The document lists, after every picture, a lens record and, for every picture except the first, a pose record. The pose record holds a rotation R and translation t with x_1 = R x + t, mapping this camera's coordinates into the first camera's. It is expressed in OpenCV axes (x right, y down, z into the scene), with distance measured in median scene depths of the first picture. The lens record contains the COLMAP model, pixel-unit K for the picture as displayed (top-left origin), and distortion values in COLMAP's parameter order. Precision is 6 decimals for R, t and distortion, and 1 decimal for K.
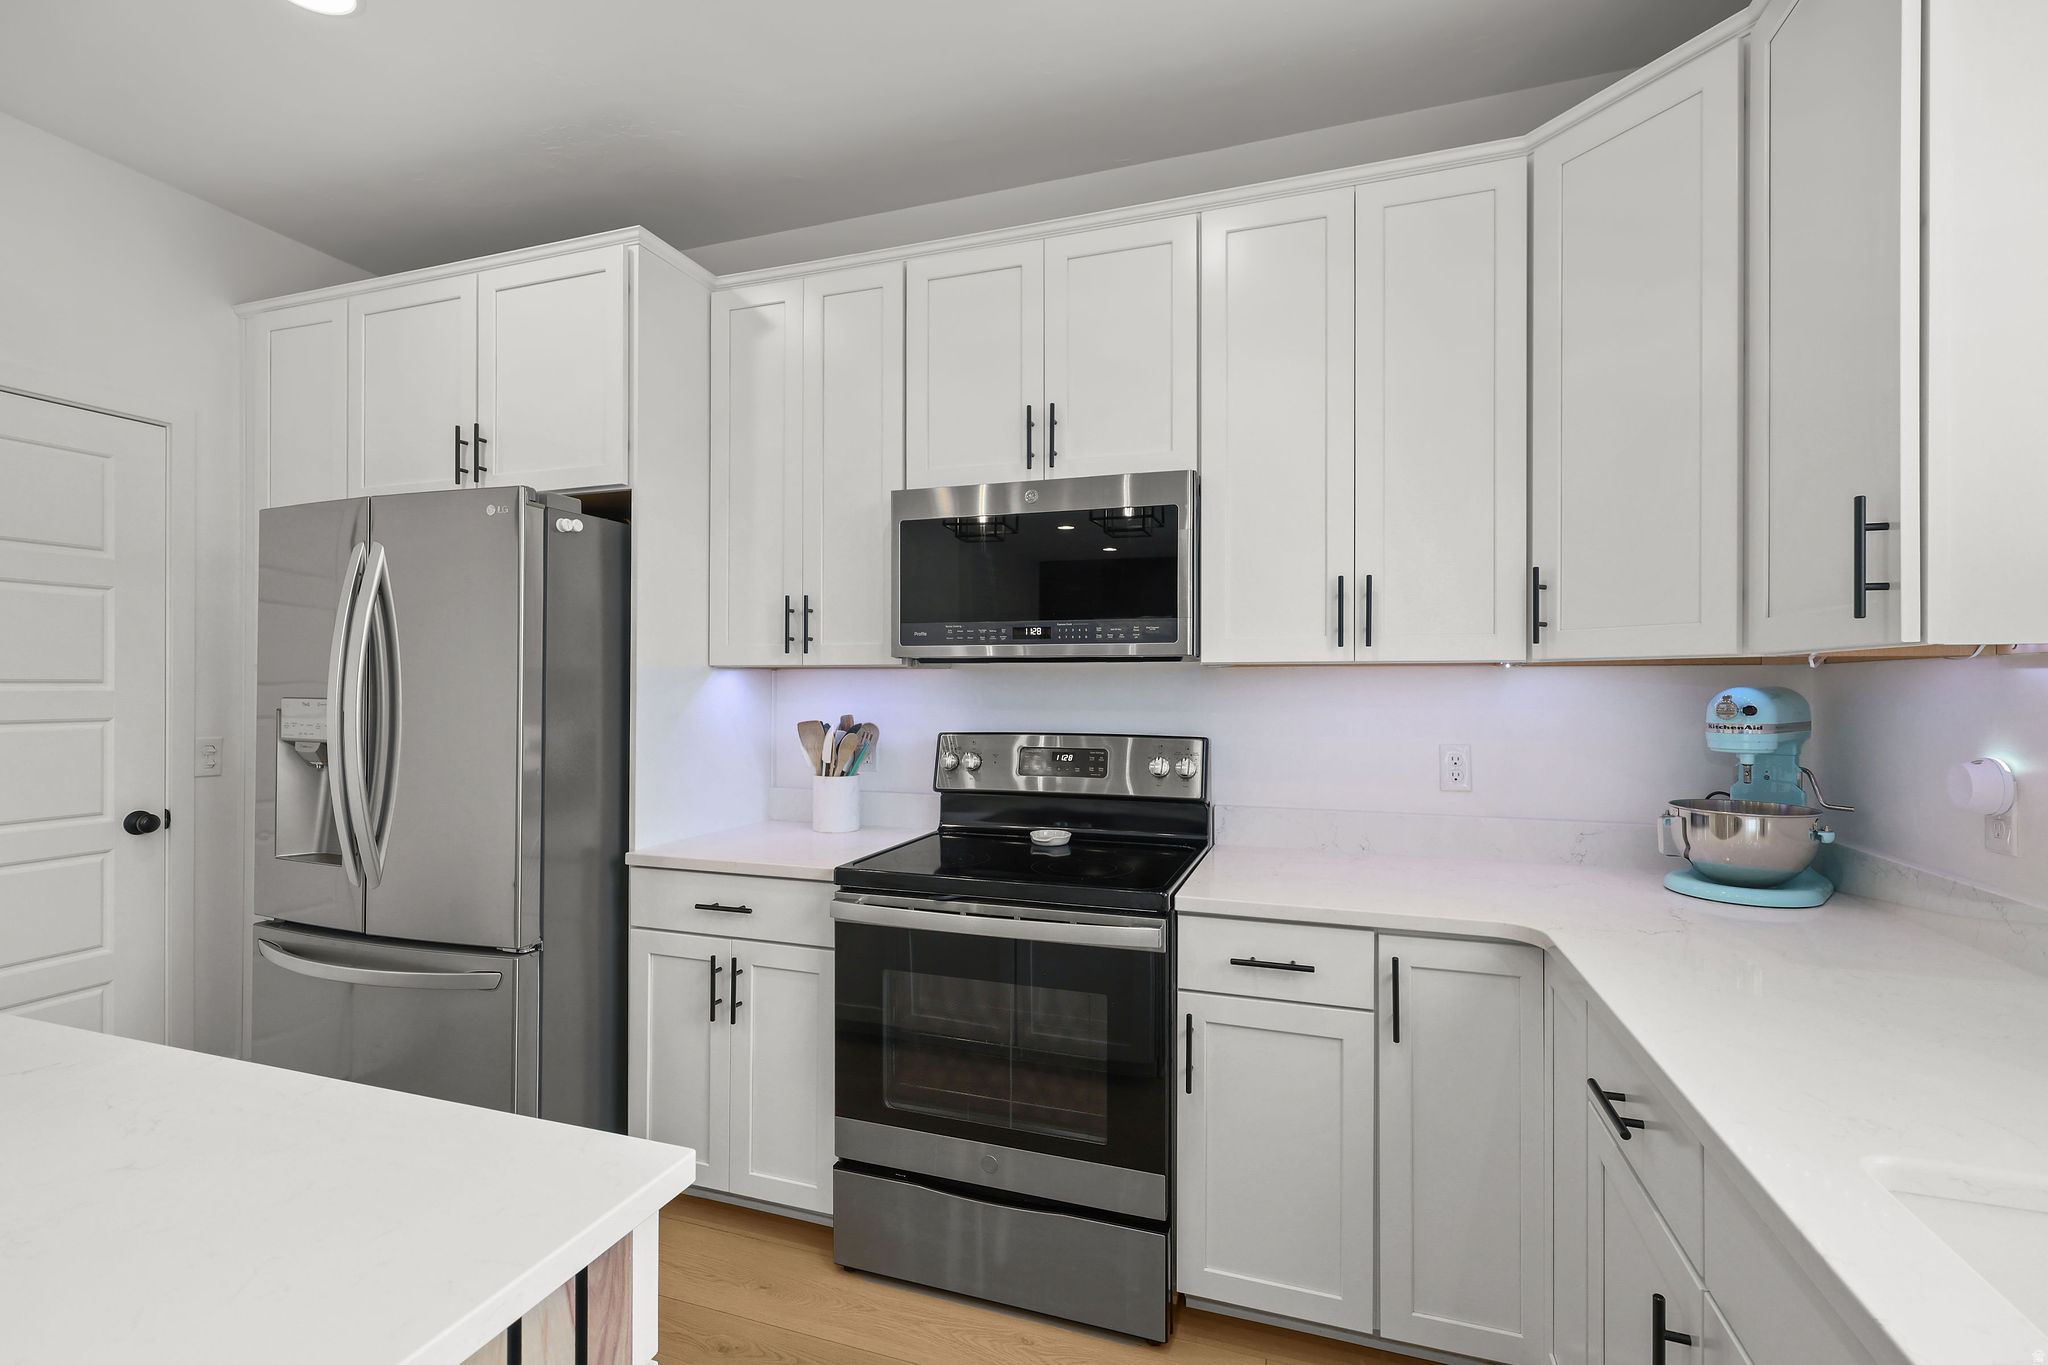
lens RADIAL K [[930.9, 0, 1014.2], [0, 930.9, 683.0], [0, 0, 1]] dist [0.005787, 0.000328]
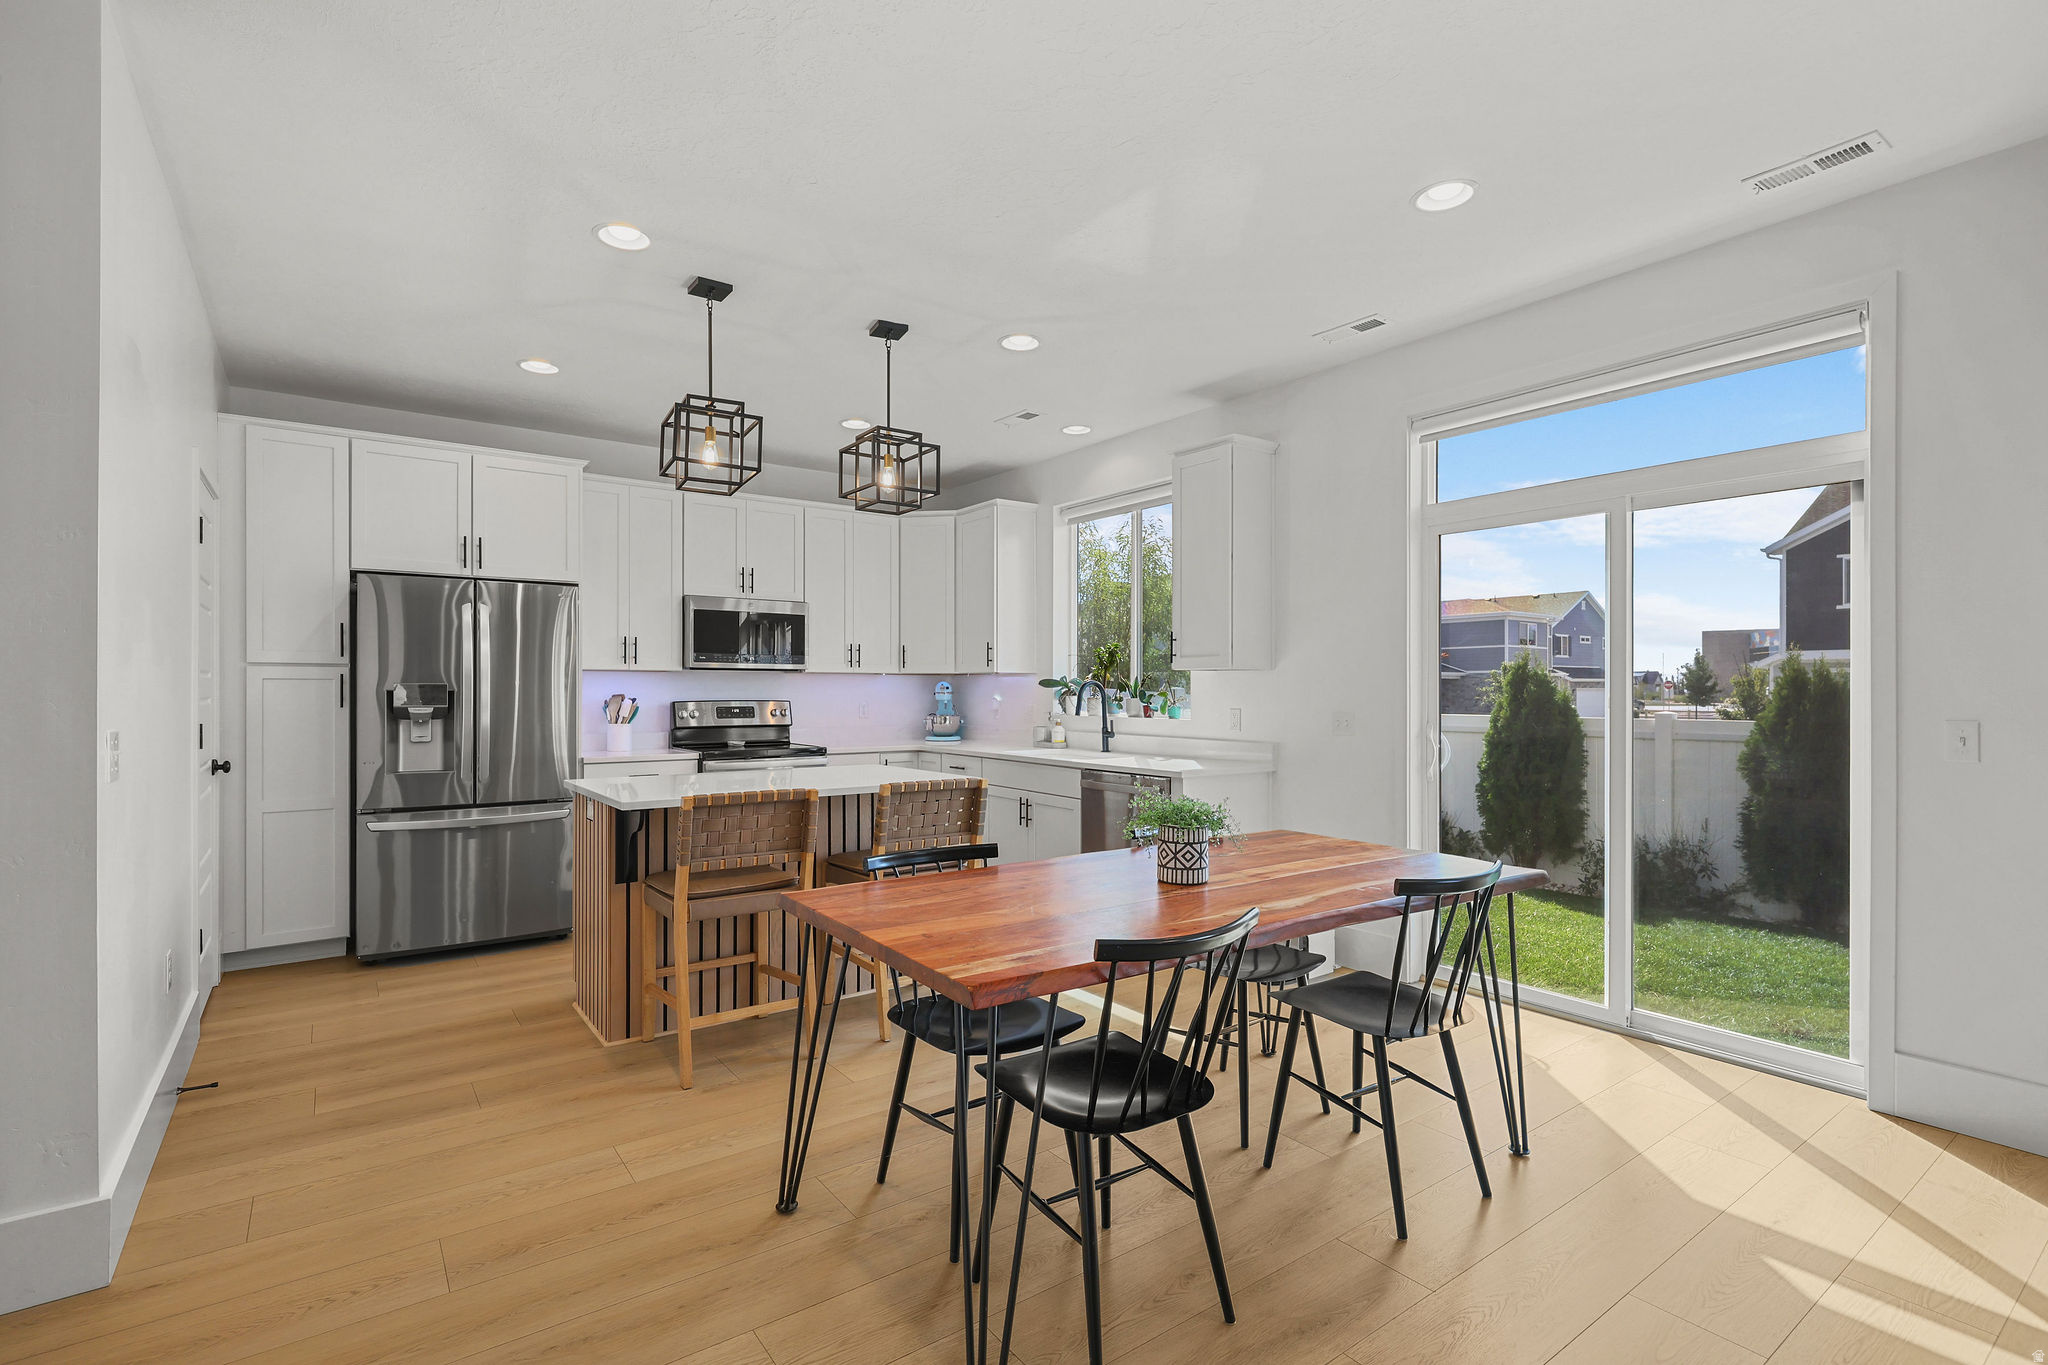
lens RADIAL K [[930.9, 0, 1019.7], [0, 930.9, 687.7], [0, 0, 1]] dist [0.005787, 0.000328]
pose [[0.573124, 0.002782, 0.819464, -1.603179], [-0.002285, 0.999996, -0.001798, 0.026765], [-0.819465, -0.000842, 0.573128, -1.035574]]
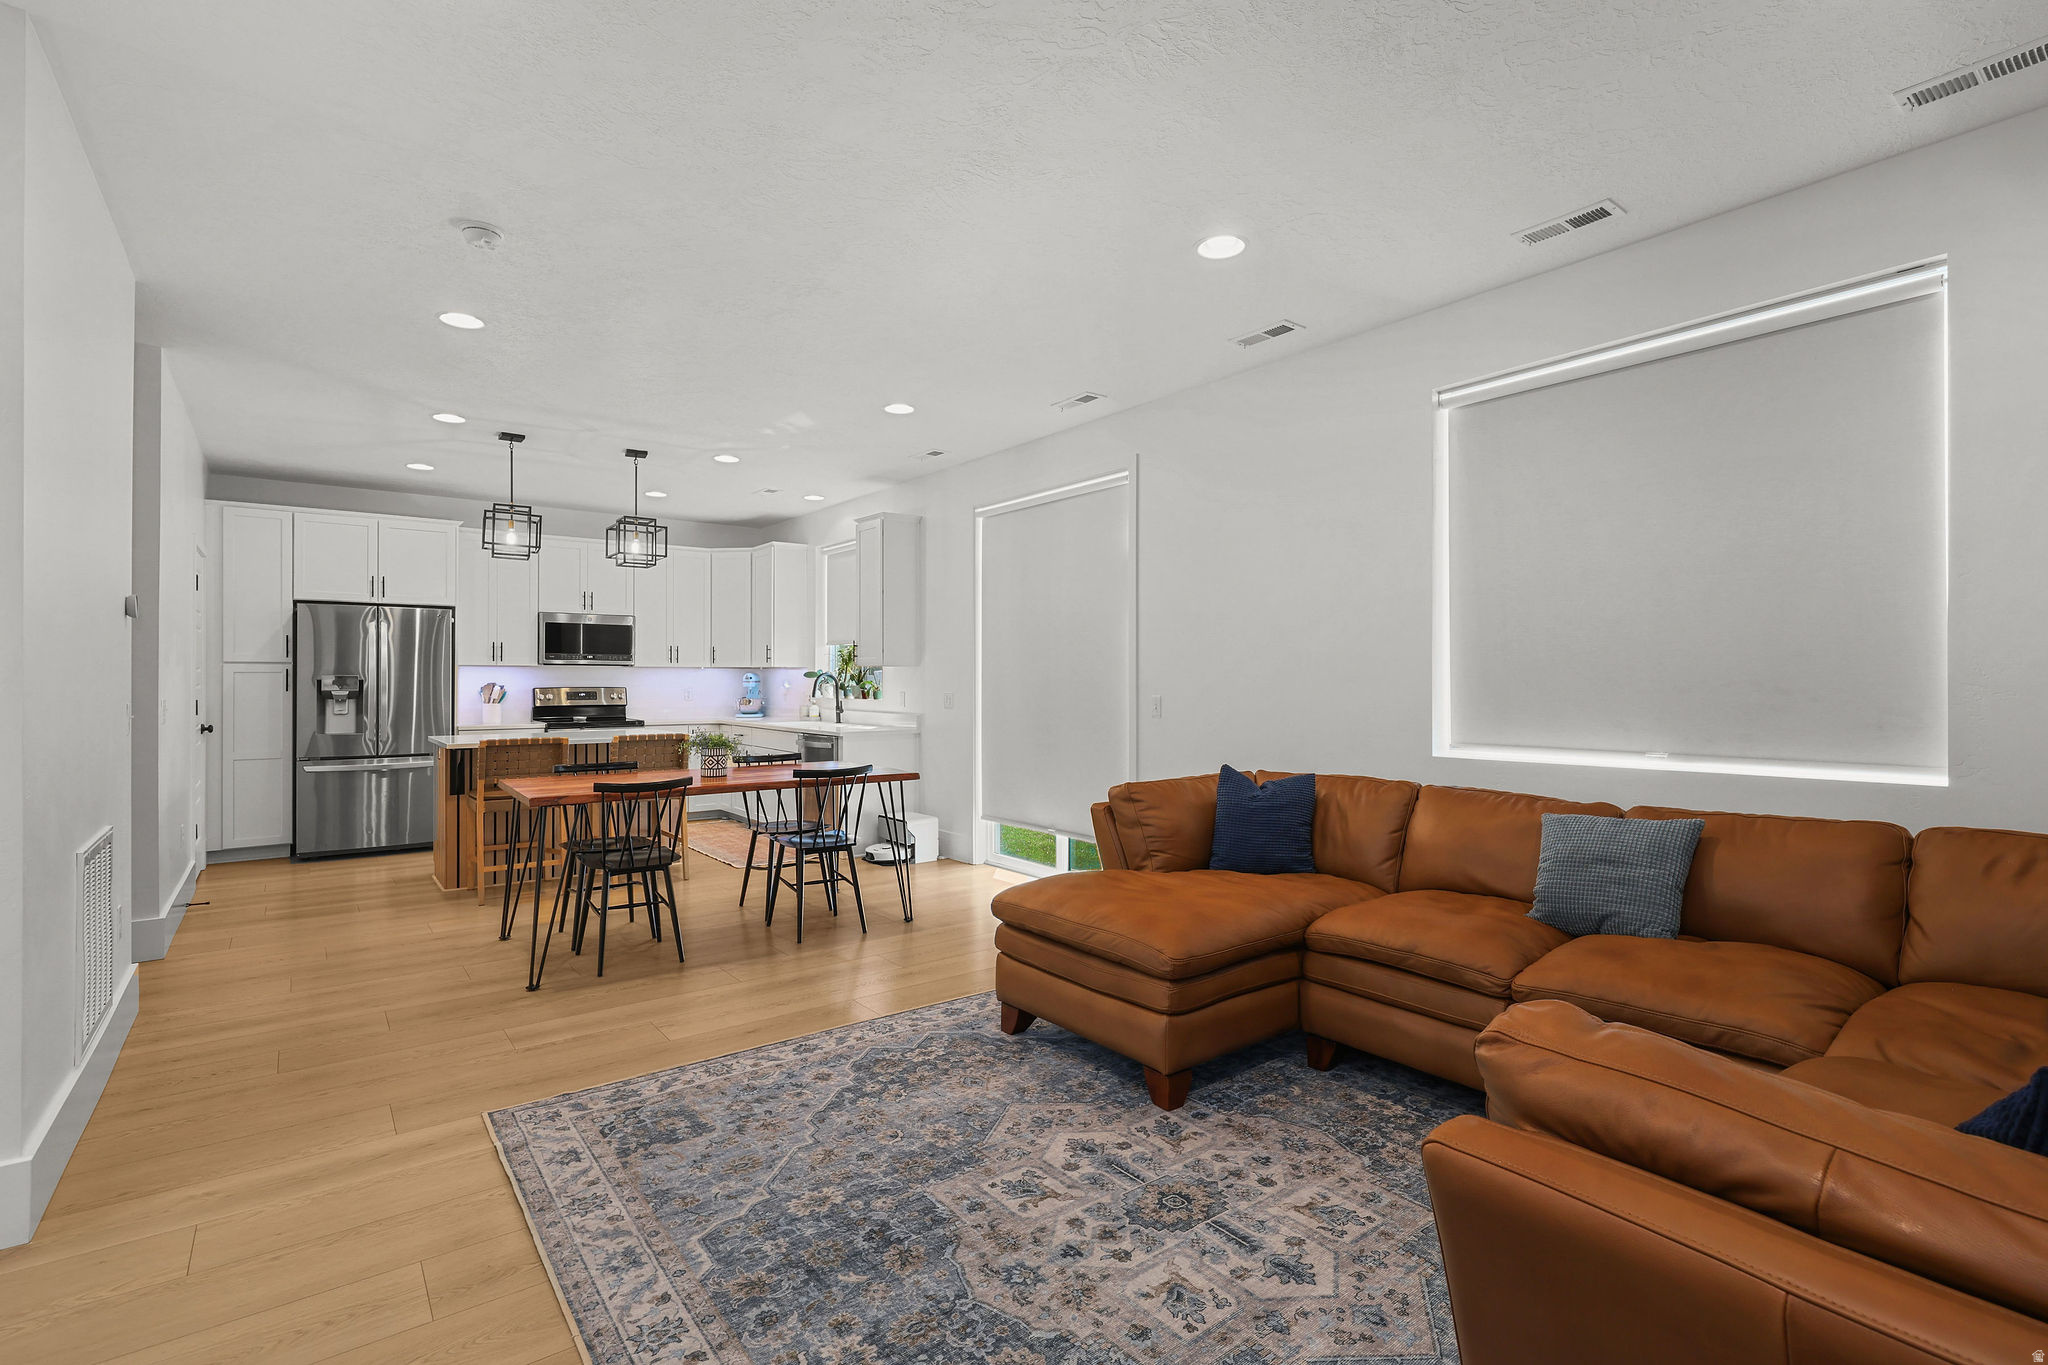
lens RADIAL K [[930.9, 0, 1019.1], [0, 930.9, 675.5], [0, 0, 1]] dist [0.005787, 0.000328]
pose [[0.555079, 0.004719, 0.831784, -1.978258], [-0.002359, 0.999989, -0.004099, 0.025378], [-0.831795, 0.000313, 0.555084, -2.284284]]
